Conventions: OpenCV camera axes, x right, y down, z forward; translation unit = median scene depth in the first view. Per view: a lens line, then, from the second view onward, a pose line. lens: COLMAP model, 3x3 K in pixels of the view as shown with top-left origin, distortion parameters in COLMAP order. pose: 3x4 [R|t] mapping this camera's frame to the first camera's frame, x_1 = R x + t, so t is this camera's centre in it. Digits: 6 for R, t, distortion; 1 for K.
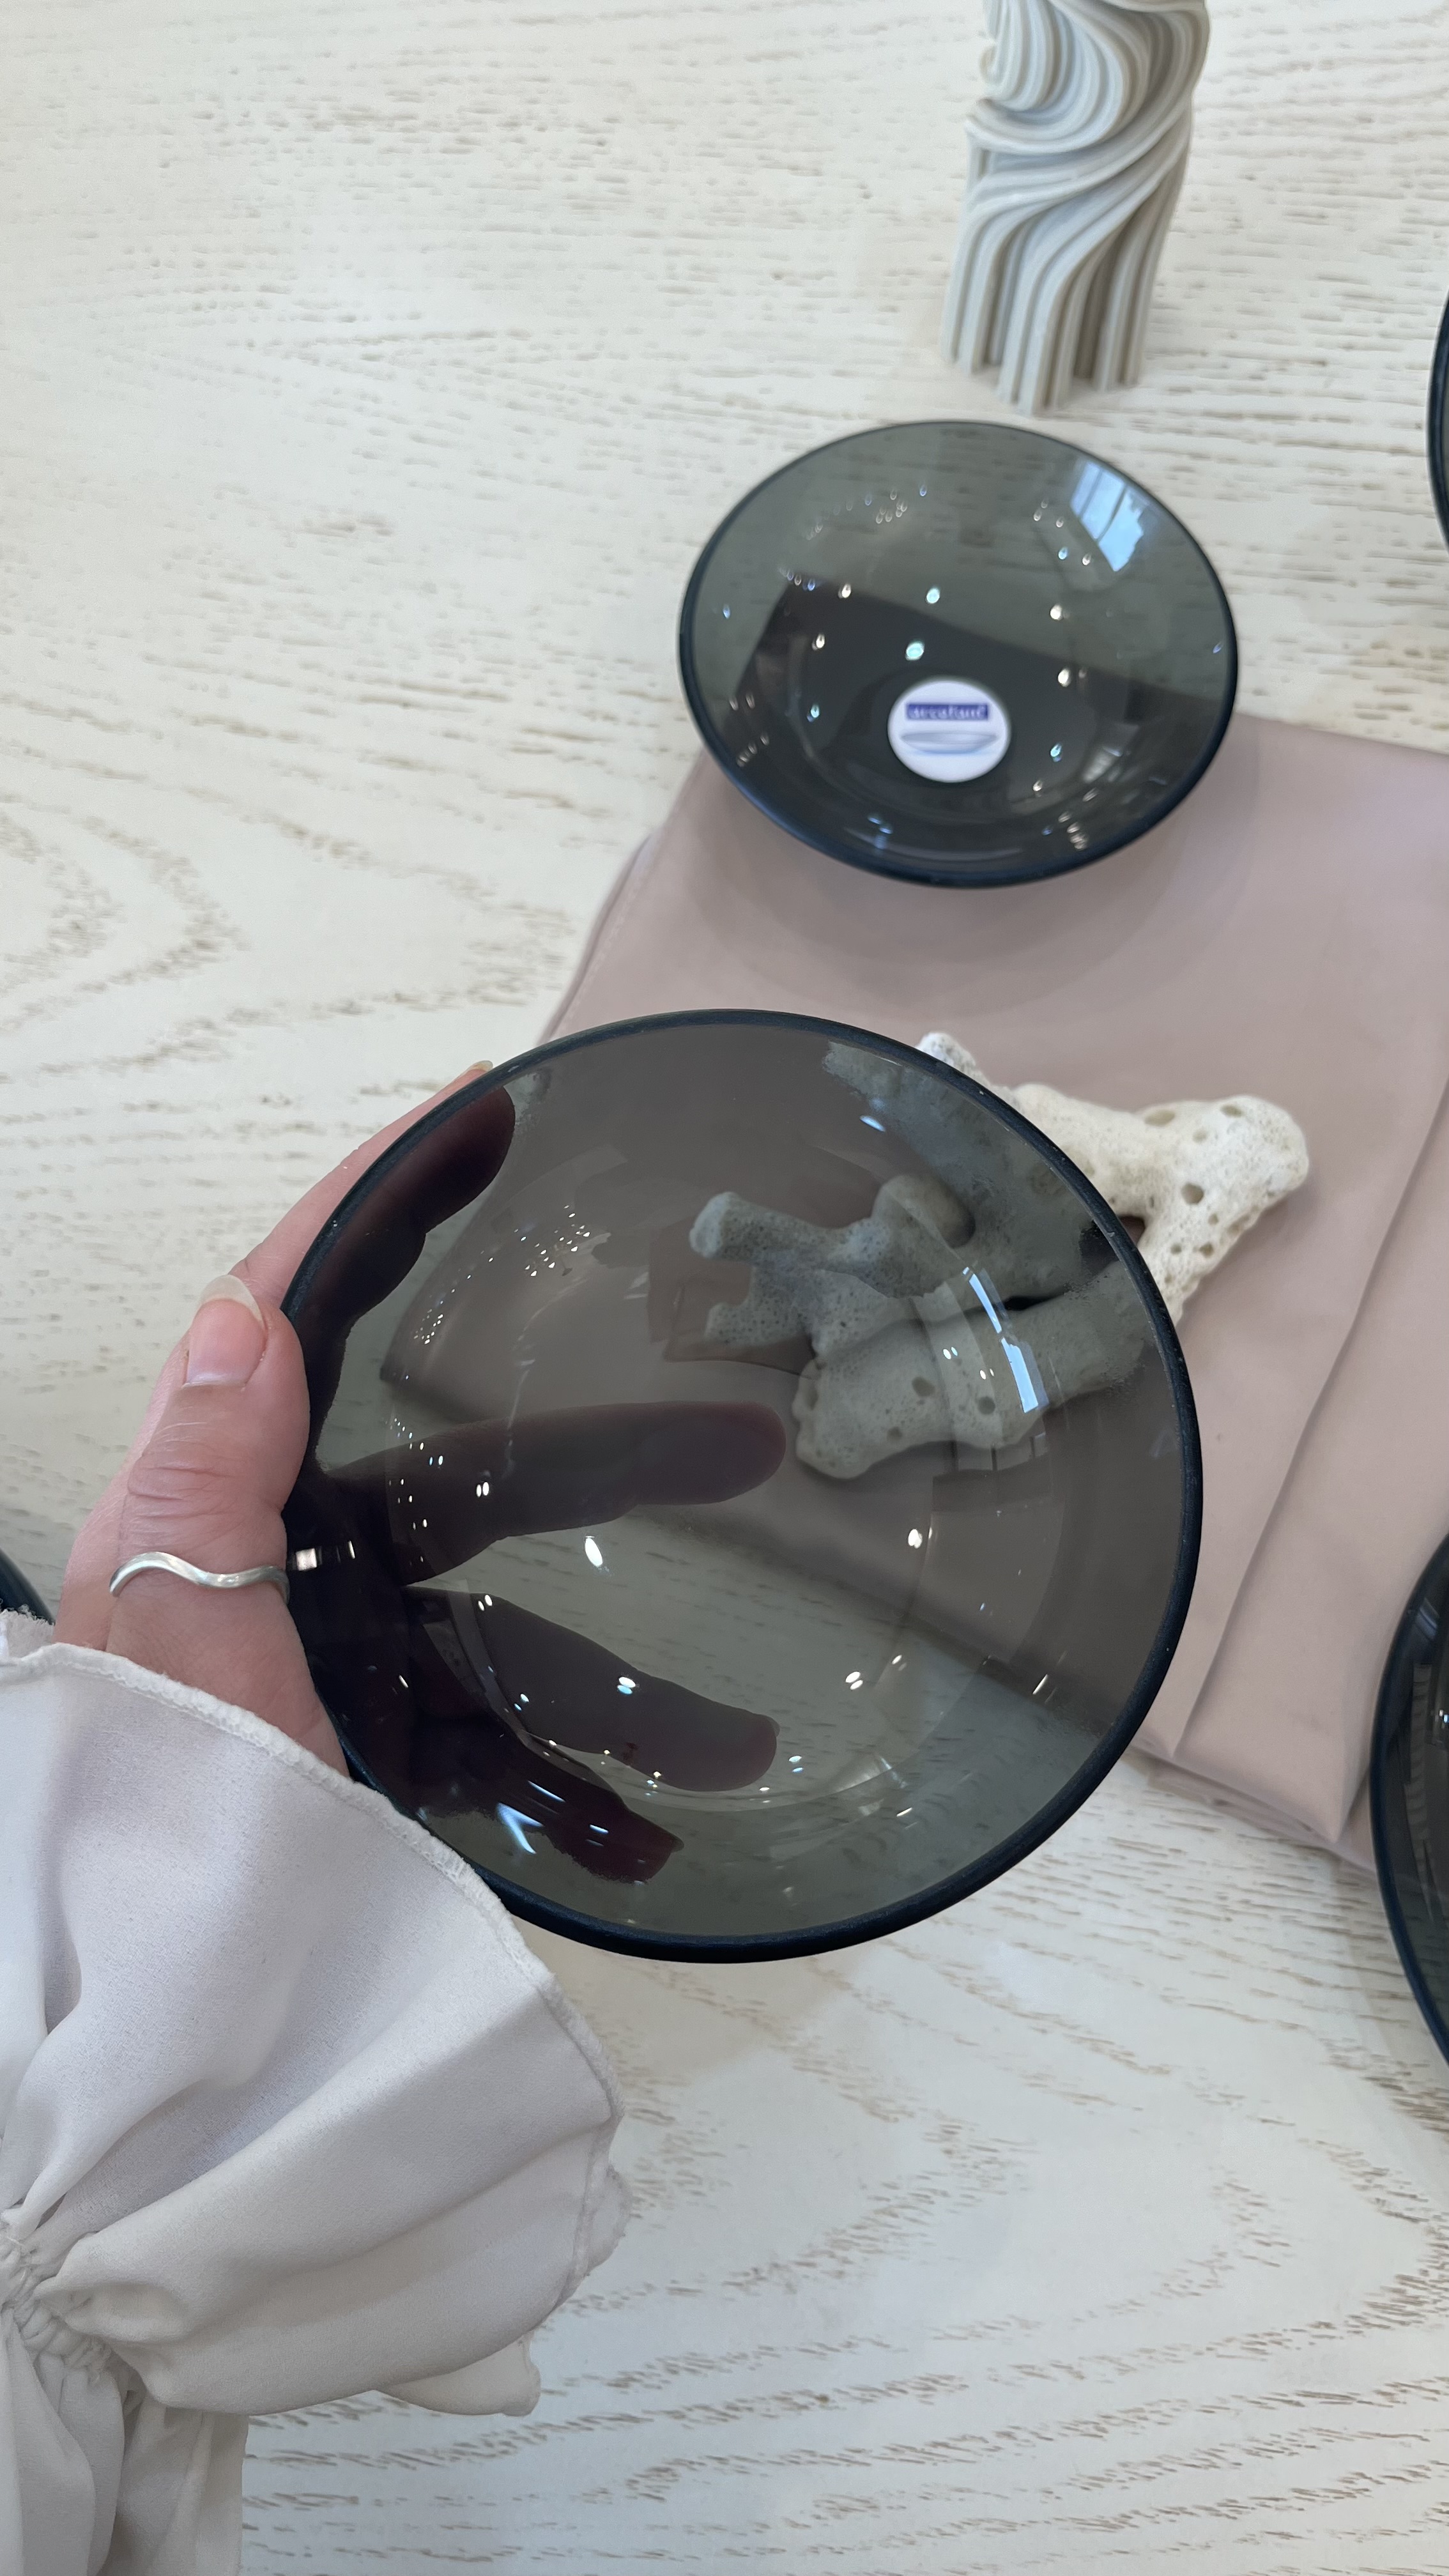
lens RADIAL K [[1982.8, 0, 723.7], [0, 1982.8, 1286.4], [0, 0, 1]] dist [0.033405, -0.049672]
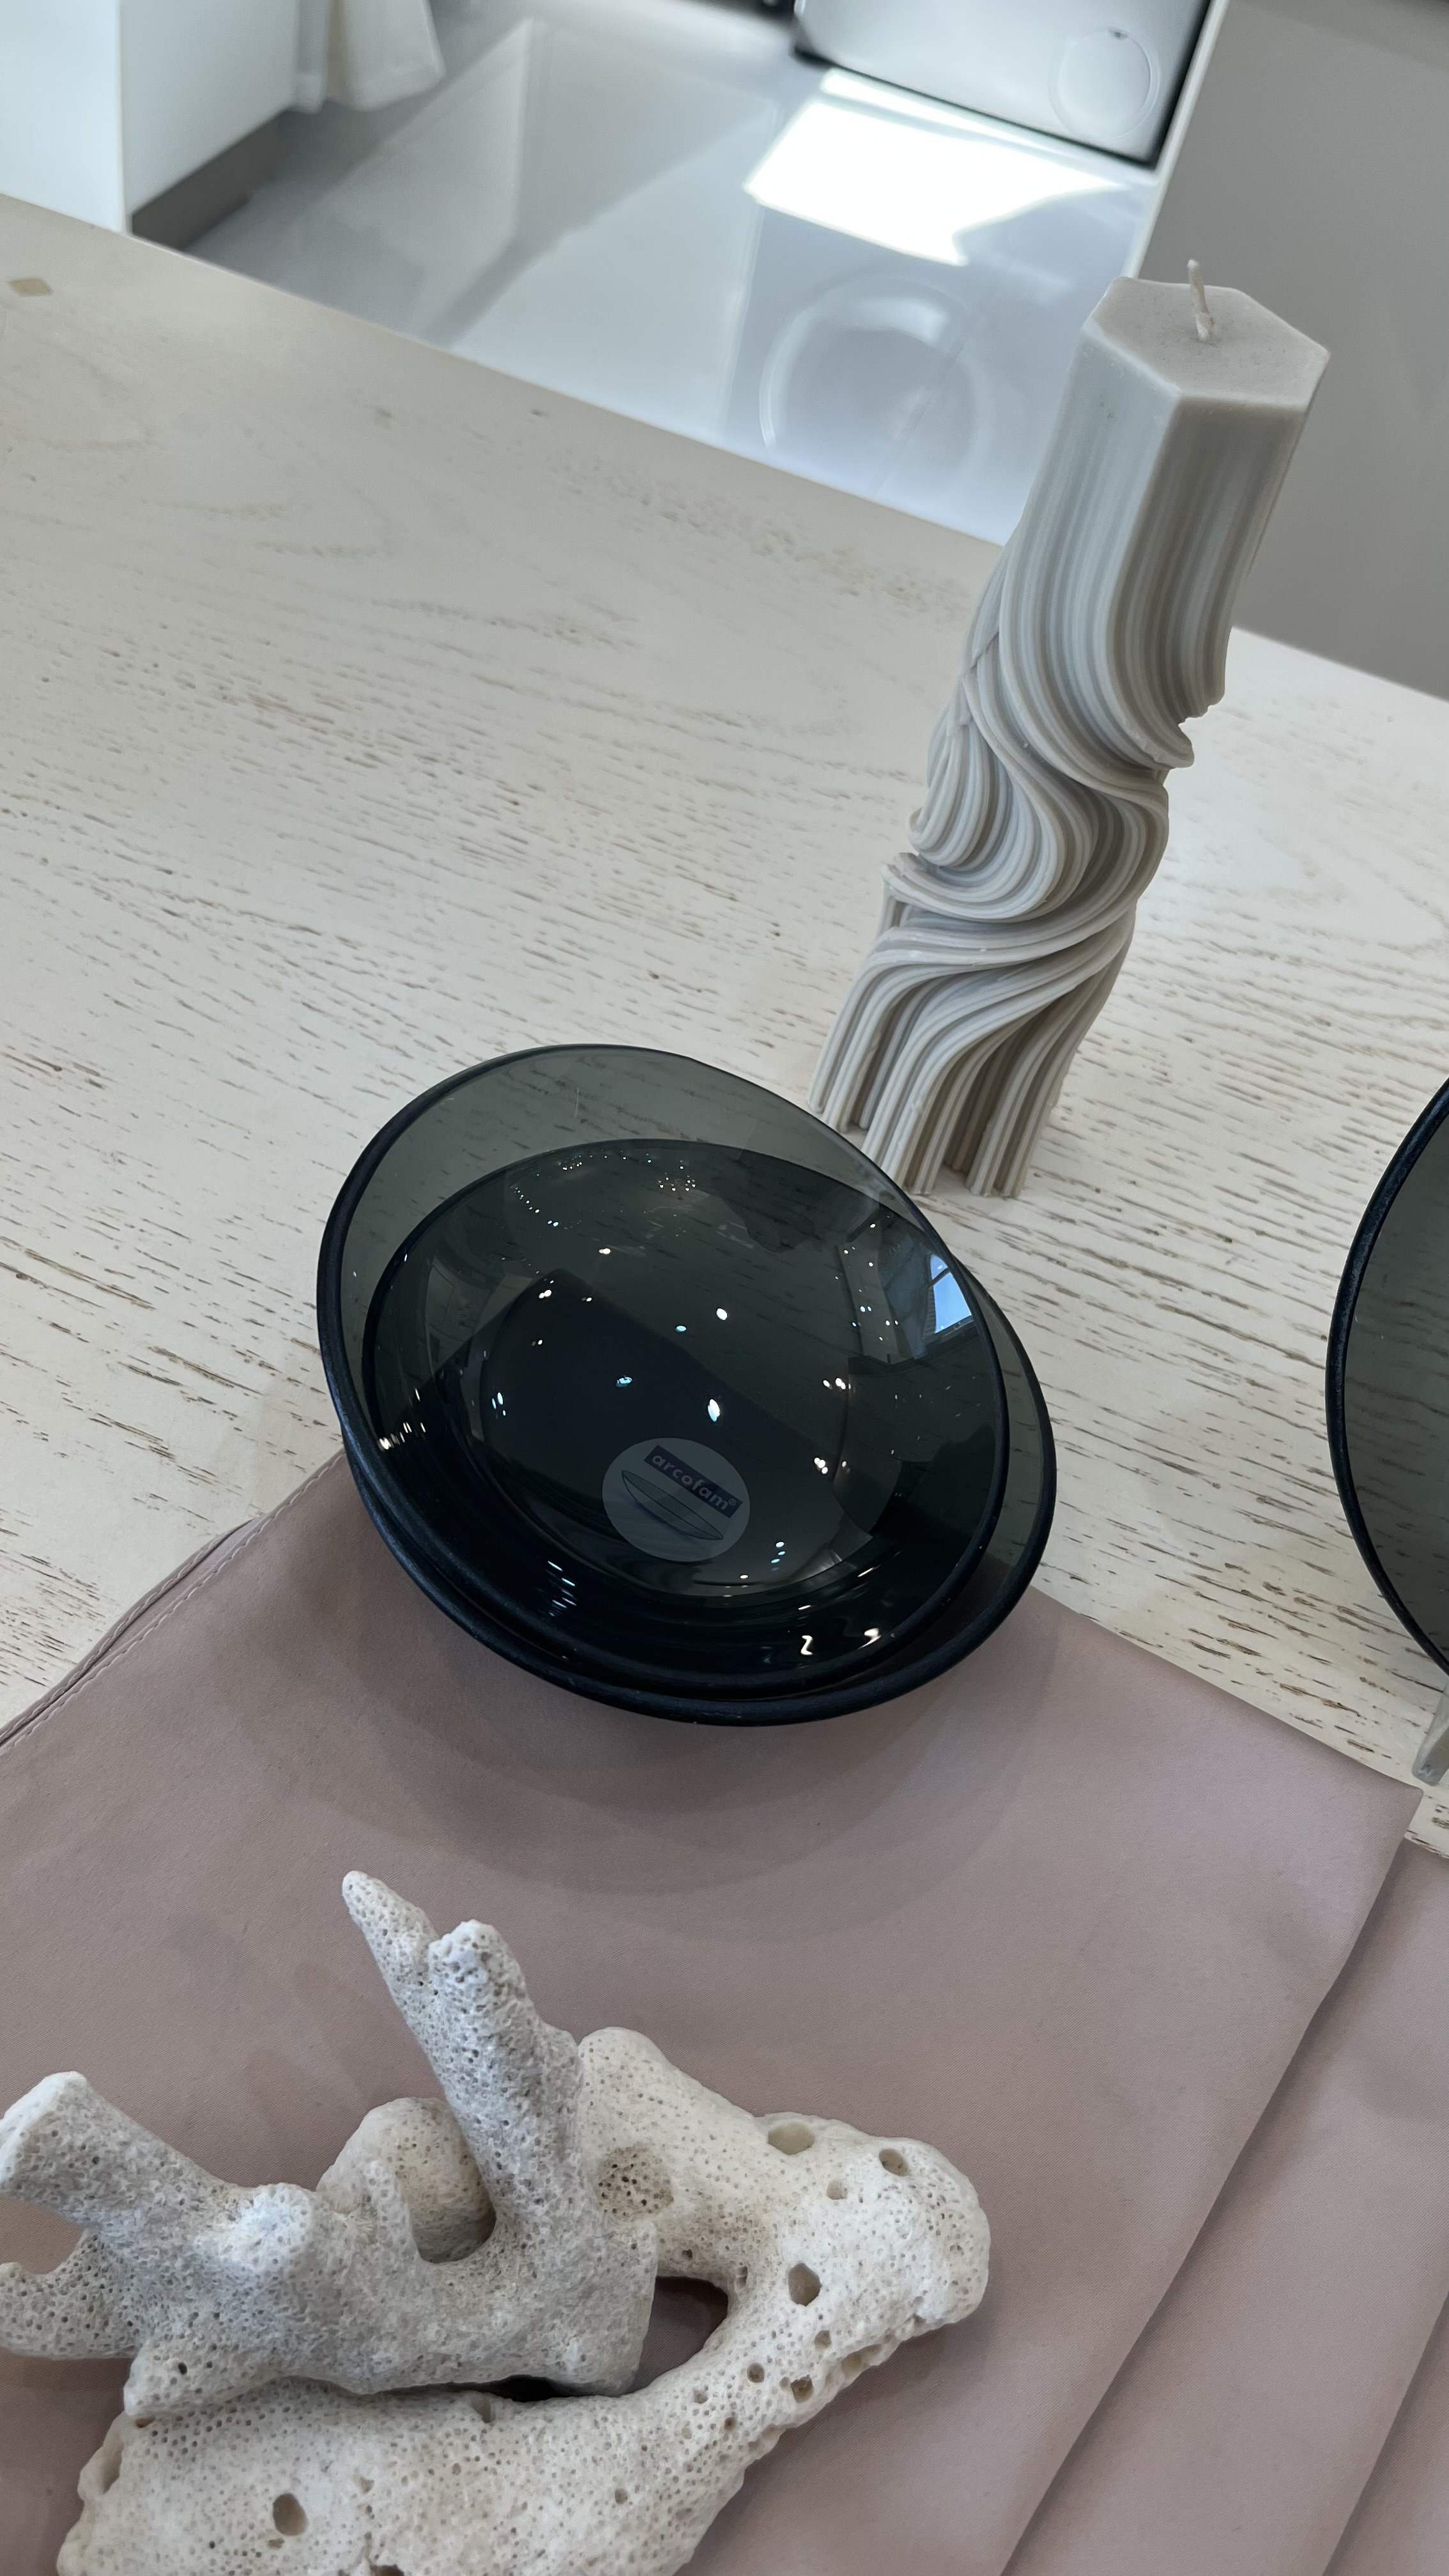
lens RADIAL K [[1990.4, 0, 718.4], [0, 1990.4, 1299.4], [0, 0, 1]] dist [0.049550, -0.061022]
pose [[0.957151, 0.289458, 0.008762, 0.100349], [-0.266884, 0.893443, -0.361293, -0.079563], [-0.112407, 0.343474, 0.932411, 0.259330]]
